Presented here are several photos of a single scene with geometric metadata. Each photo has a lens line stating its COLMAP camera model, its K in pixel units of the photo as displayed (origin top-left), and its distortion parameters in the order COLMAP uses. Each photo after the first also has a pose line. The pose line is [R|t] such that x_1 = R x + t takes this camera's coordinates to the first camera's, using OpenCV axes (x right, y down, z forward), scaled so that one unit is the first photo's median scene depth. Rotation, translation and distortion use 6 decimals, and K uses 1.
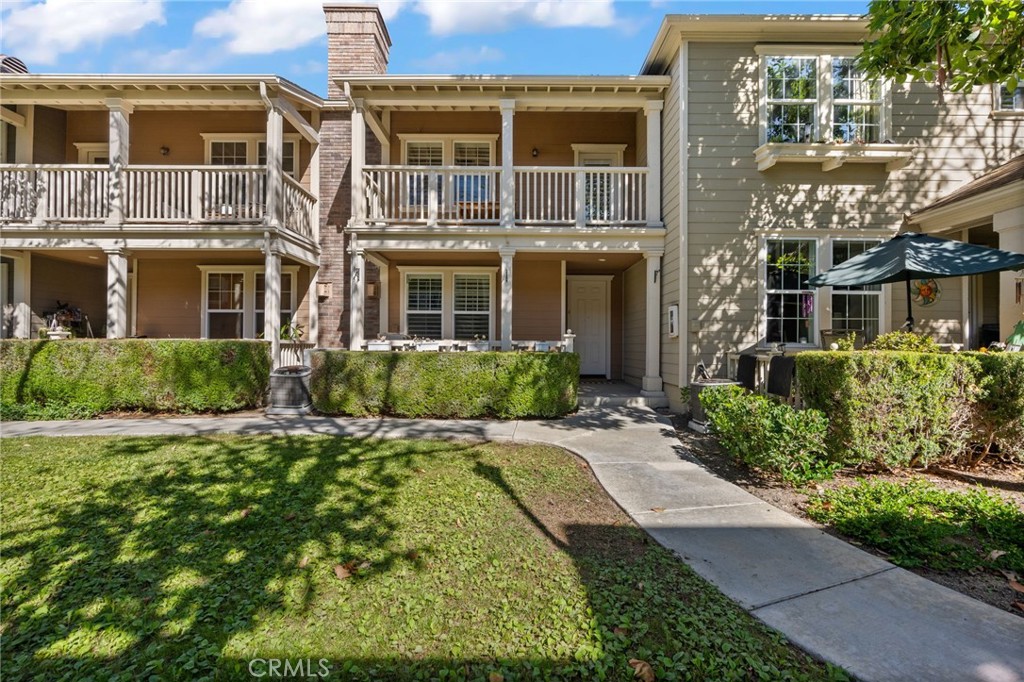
lens RADIAL K [[436.9, 0, 516.2], [0, 436.9, 342.9], [0, 0, 1]] dist [-0.000665, -0.000933]
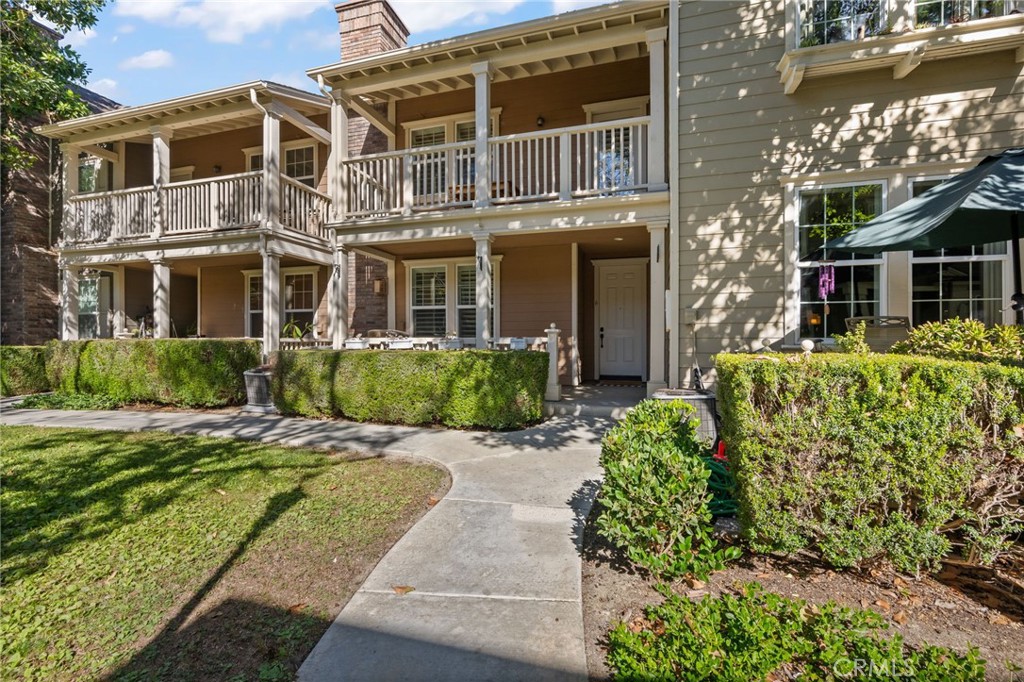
lens RADIAL K [[436.9, 0, 520.1], [0, 436.9, 341.4], [0, 0, 1]] dist [-0.000665, -0.000933]
pose [[0.959630, -0.005495, -0.281210, 0.312002], [0.008117, 0.999934, 0.008161, -0.003684], [0.281147, -0.010114, 0.959611, 0.180935]]
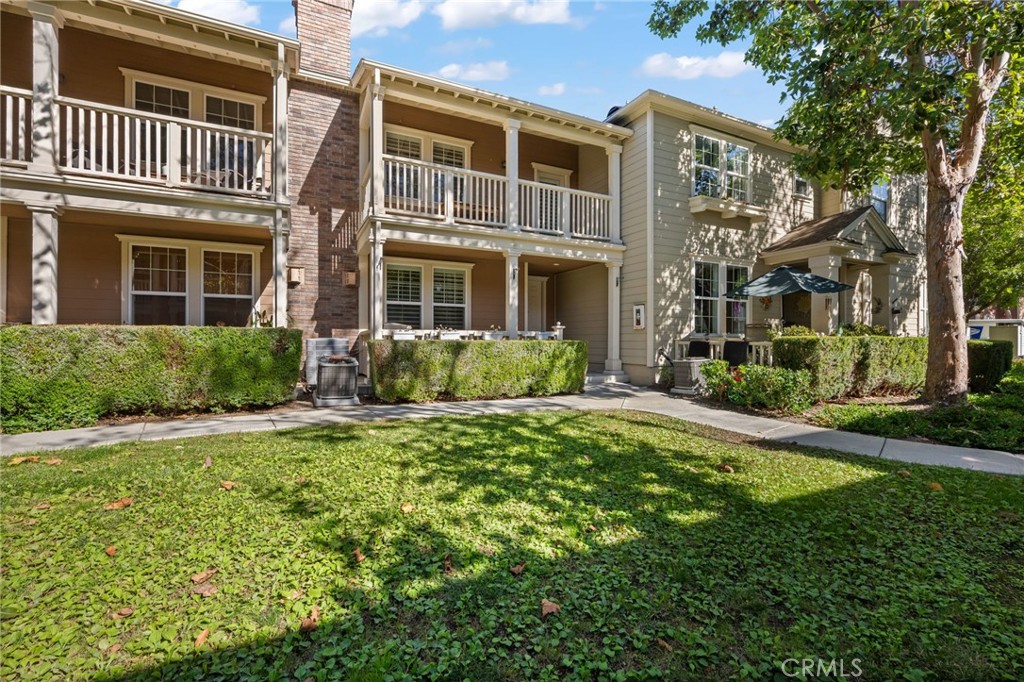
lens RADIAL K [[436.9, 0, 512.4], [0, 436.9, 339.8], [0, 0, 1]] dist [-0.000665, -0.000933]
pose [[0.899713, -0.003237, 0.436470, -0.542369], [0.000805, 0.999983, 0.005757, 0.011742], [-0.436481, -0.004828, 0.899700, -0.028393]]
